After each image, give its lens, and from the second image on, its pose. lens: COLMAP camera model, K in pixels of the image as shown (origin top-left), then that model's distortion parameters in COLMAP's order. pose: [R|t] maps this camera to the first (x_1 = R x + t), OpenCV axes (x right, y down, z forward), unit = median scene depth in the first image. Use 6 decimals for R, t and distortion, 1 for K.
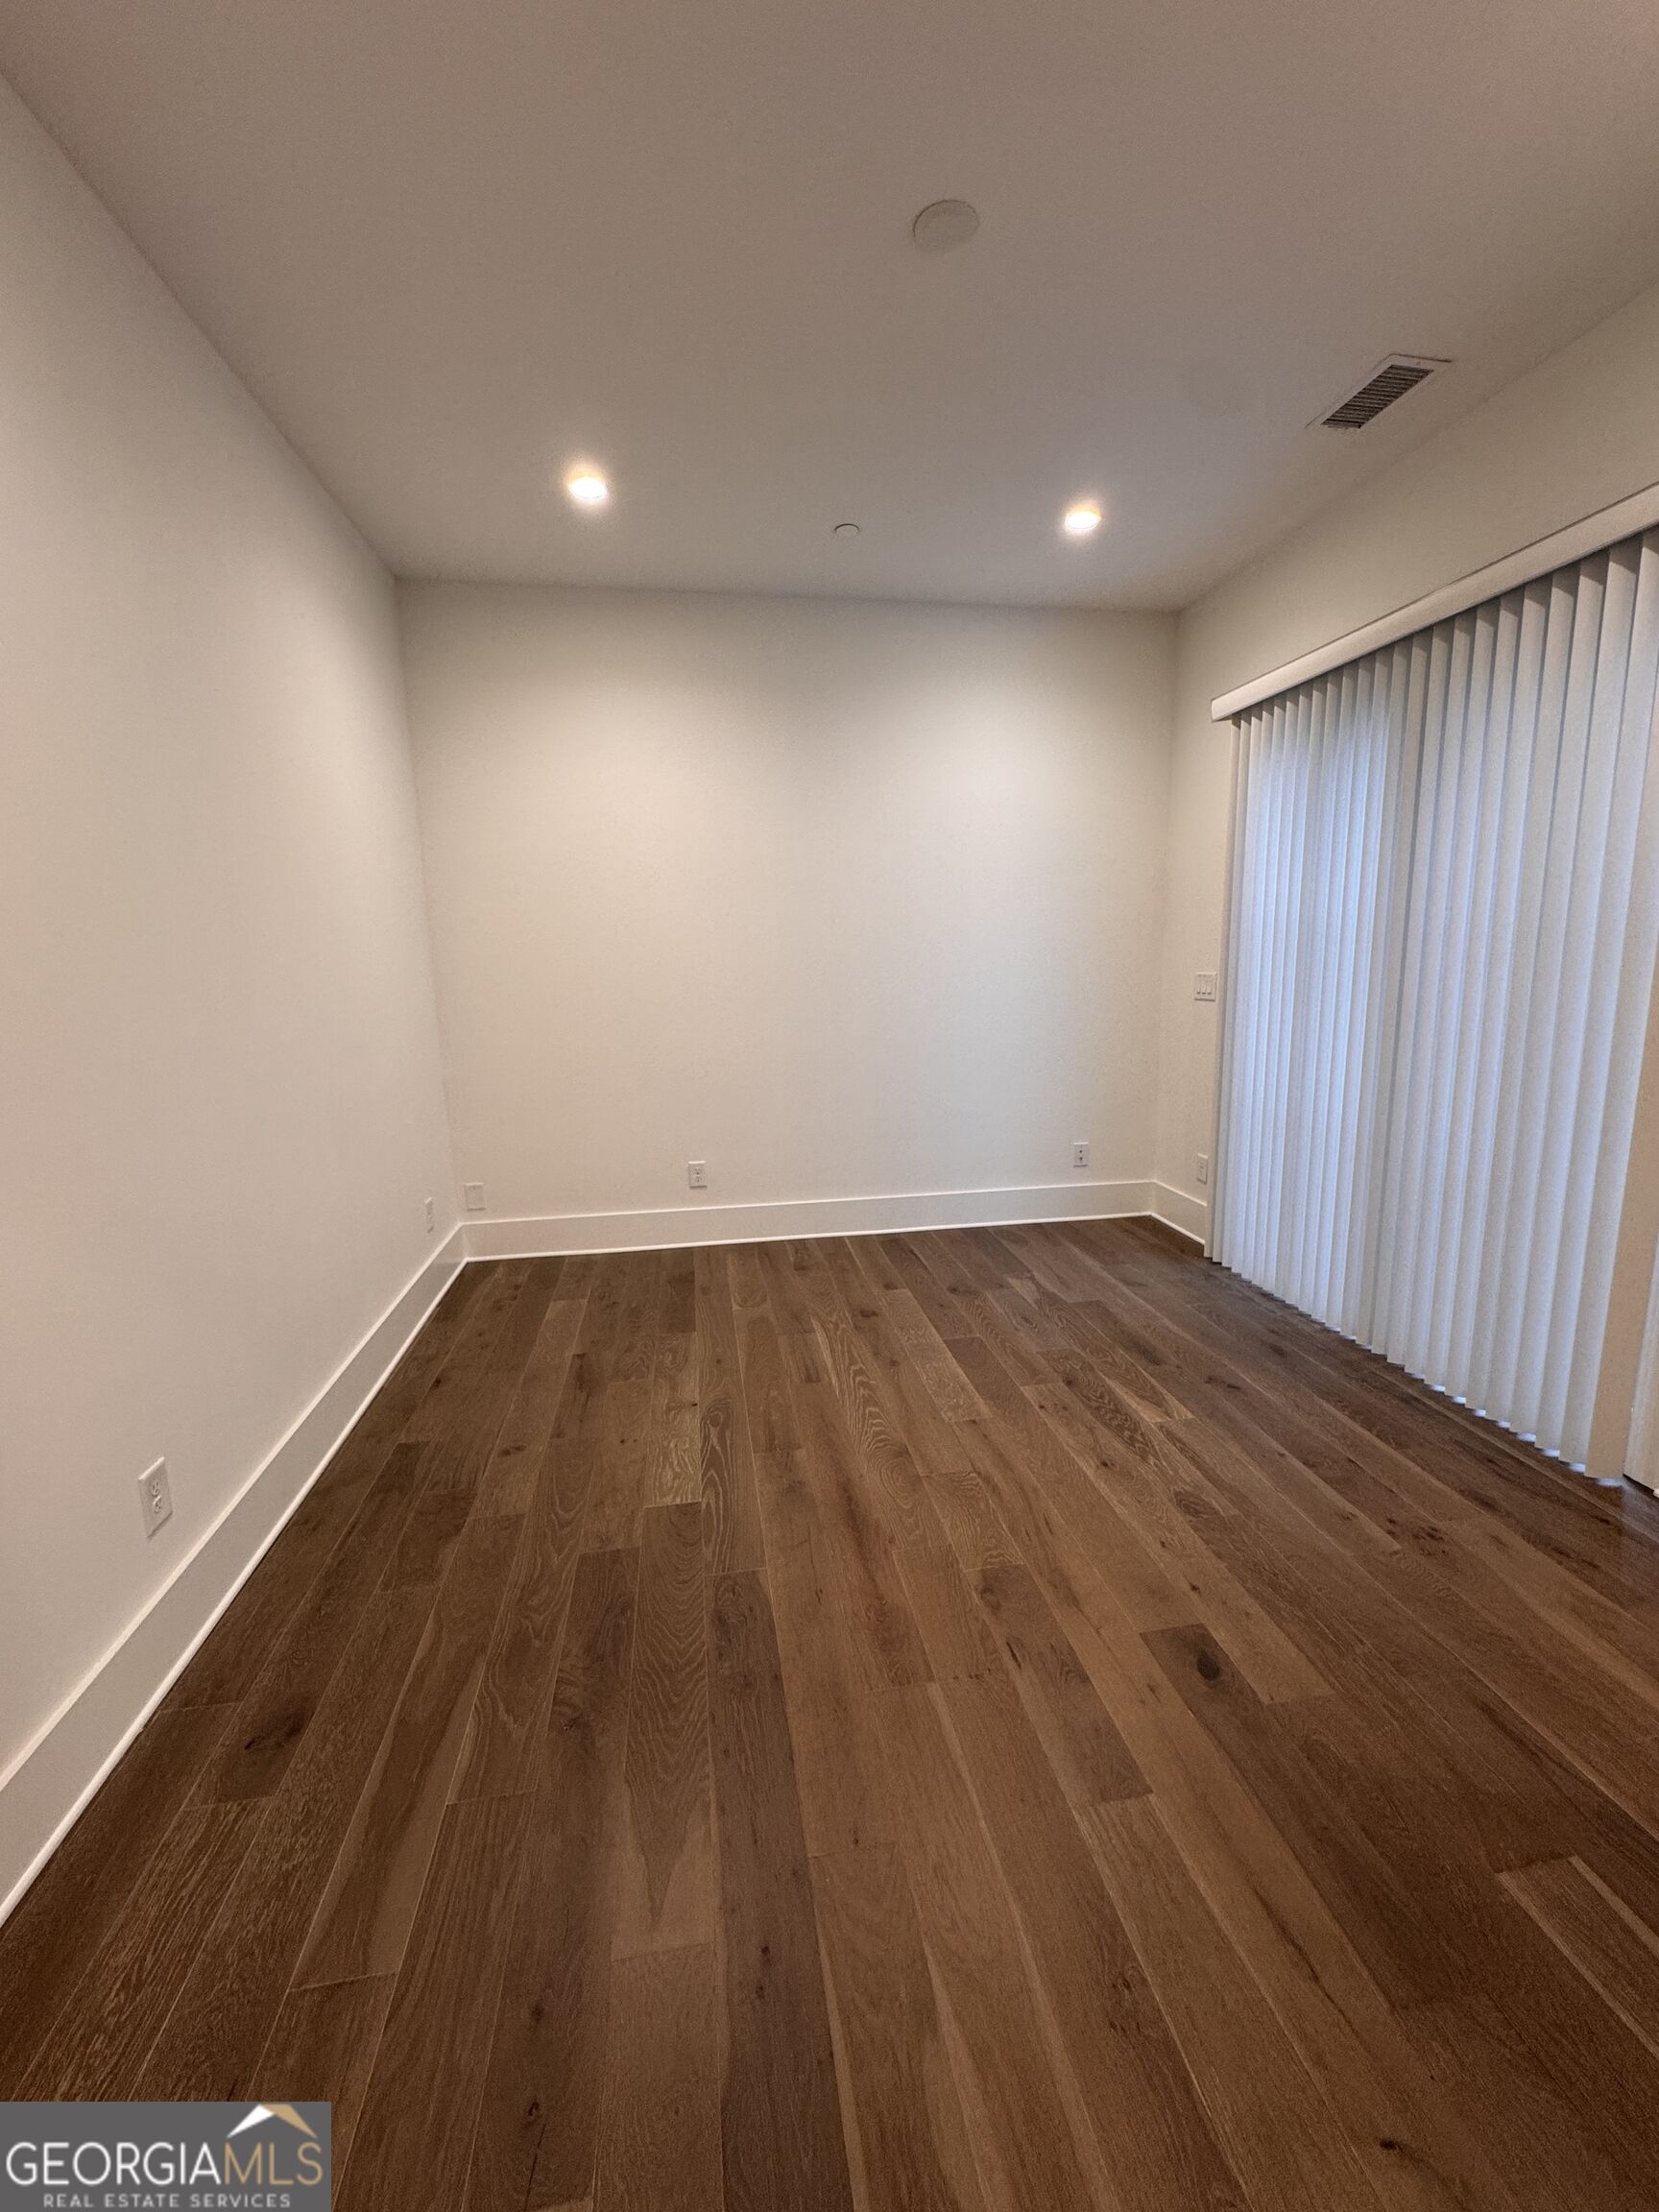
lens RADIAL K [[888.4, 0, 843.4], [0, 888.4, 1105.4], [0, 0, 1]] dist [-0.006291, 0.001109]
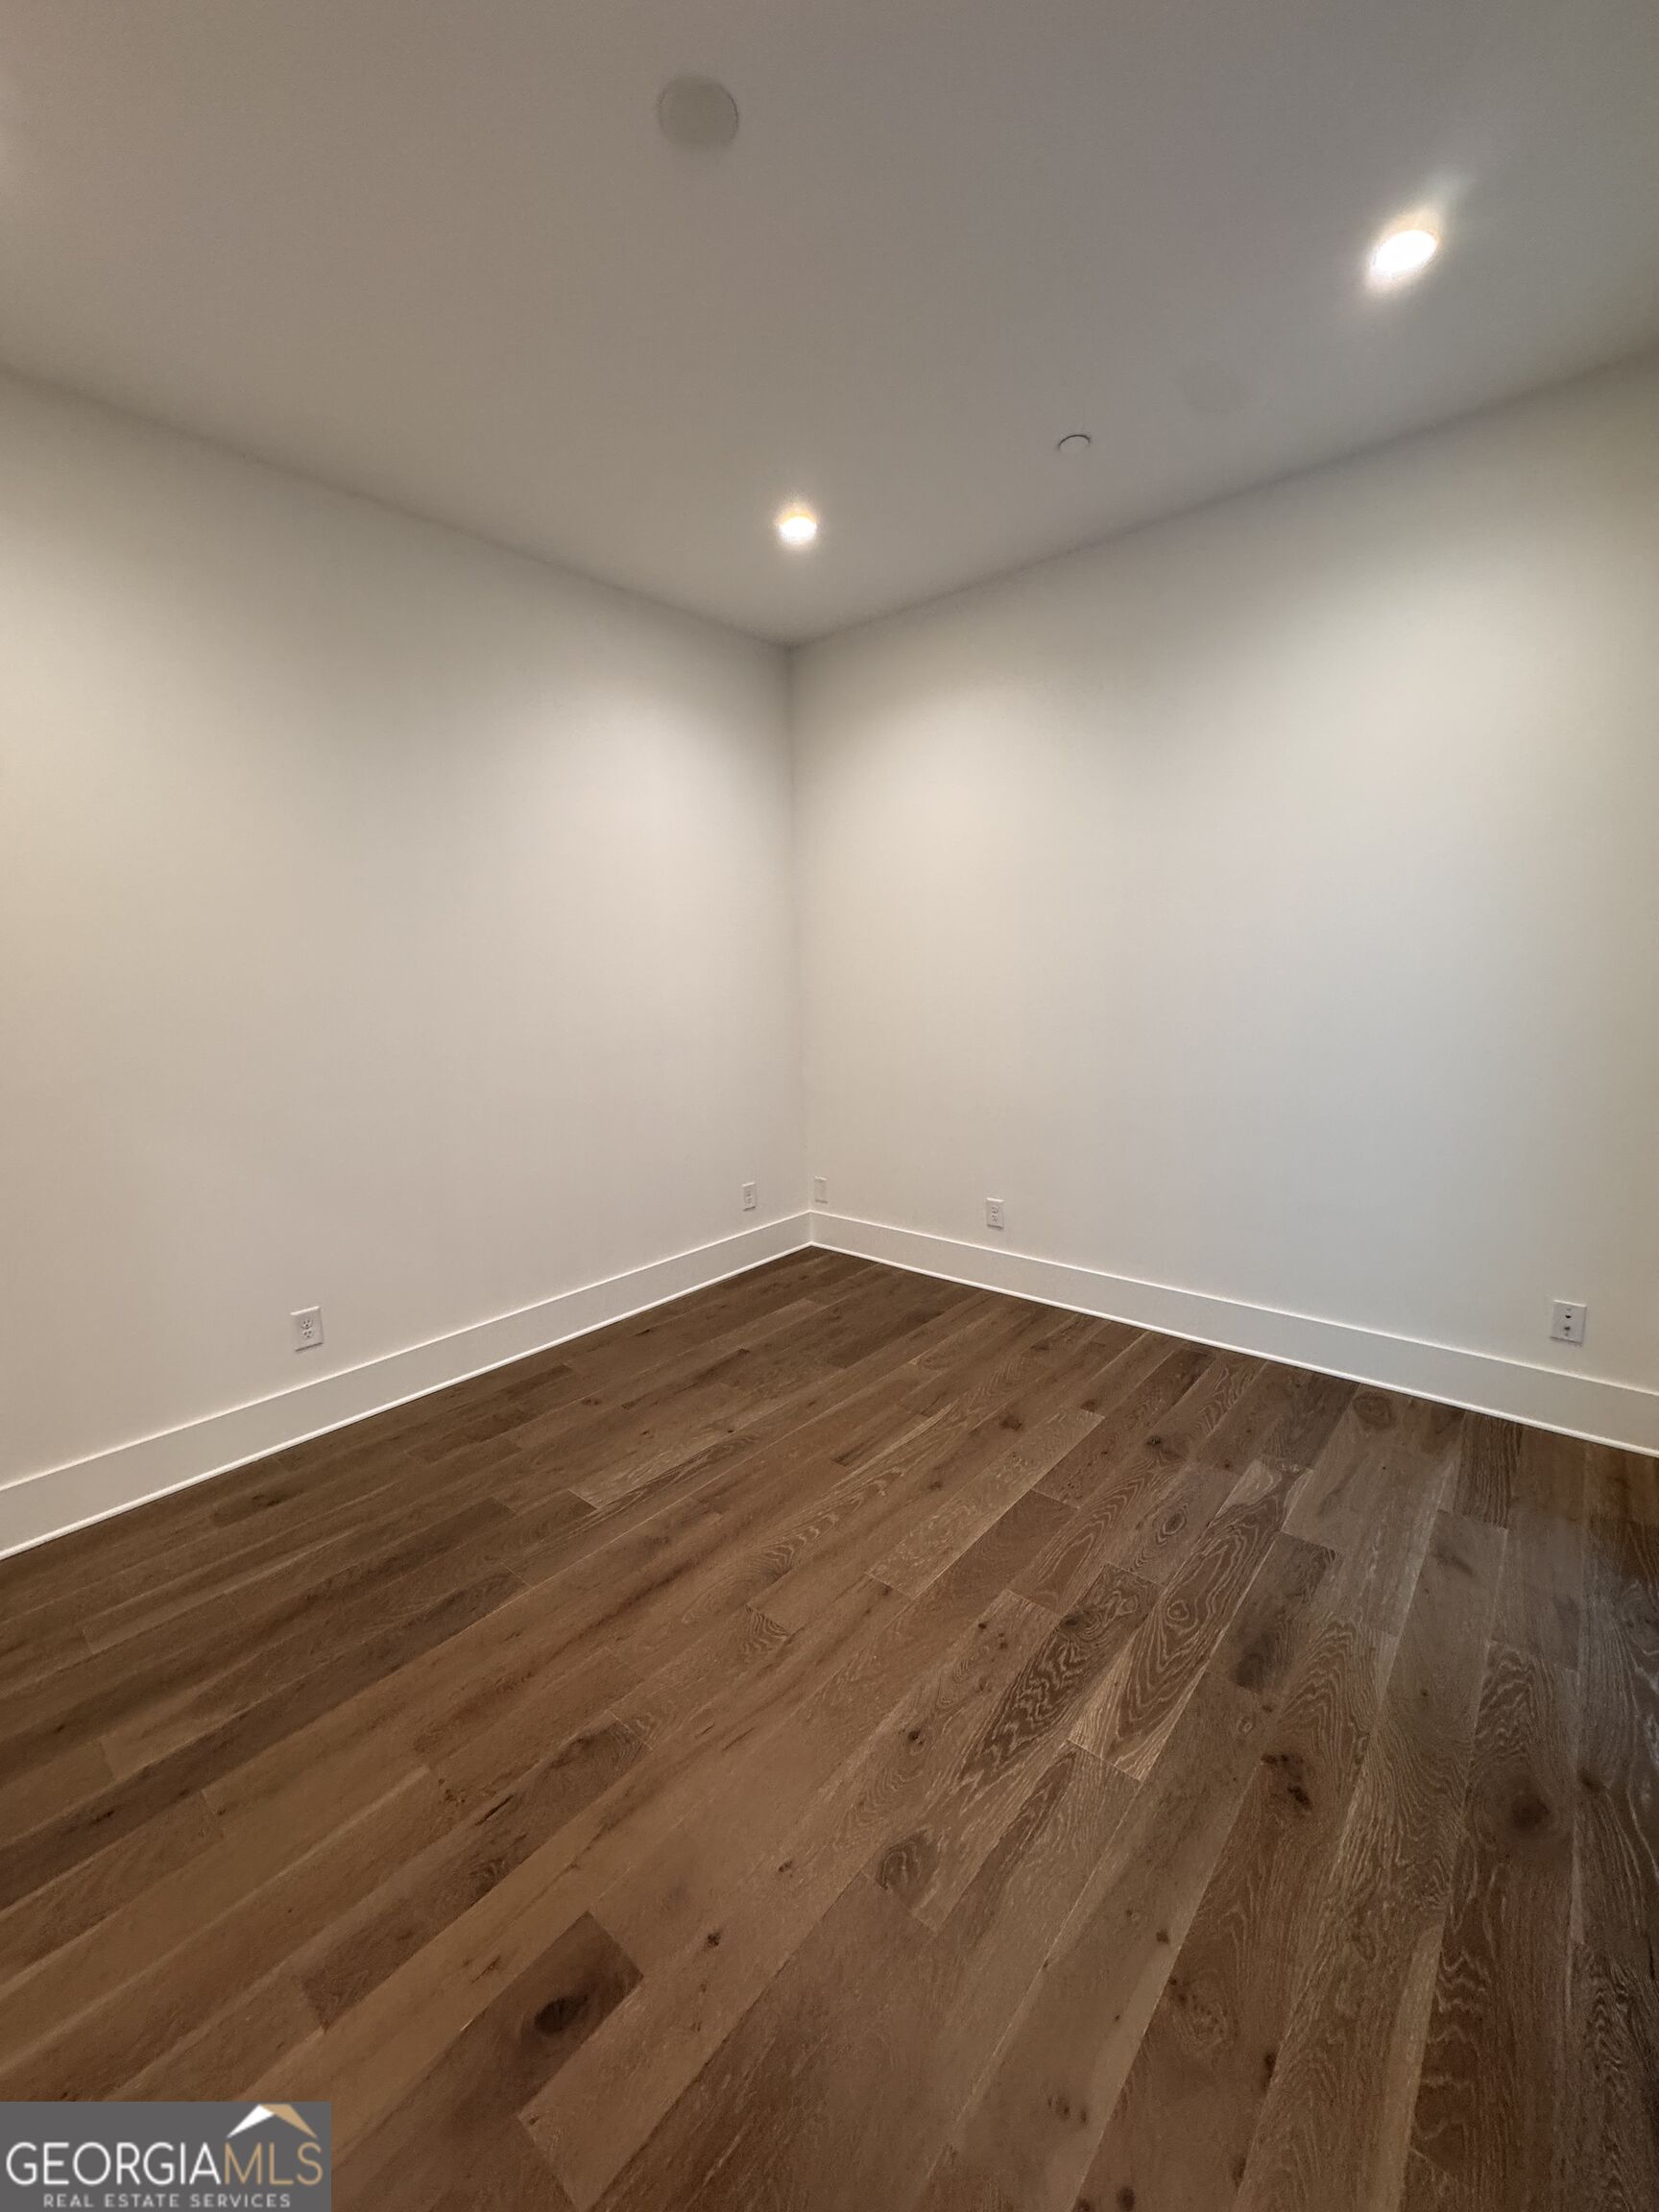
lens RADIAL K [[888.4, 0, 830.4], [0, 888.4, 1105.2], [0, 0, 1]] dist [-0.006291, 0.001109]
pose [[0.638554, 0.121839, -0.759871, 0.585642], [-0.116070, 0.991340, 0.061415, -0.099154], [0.760774, 0.048981, 0.647166, 0.386009]]
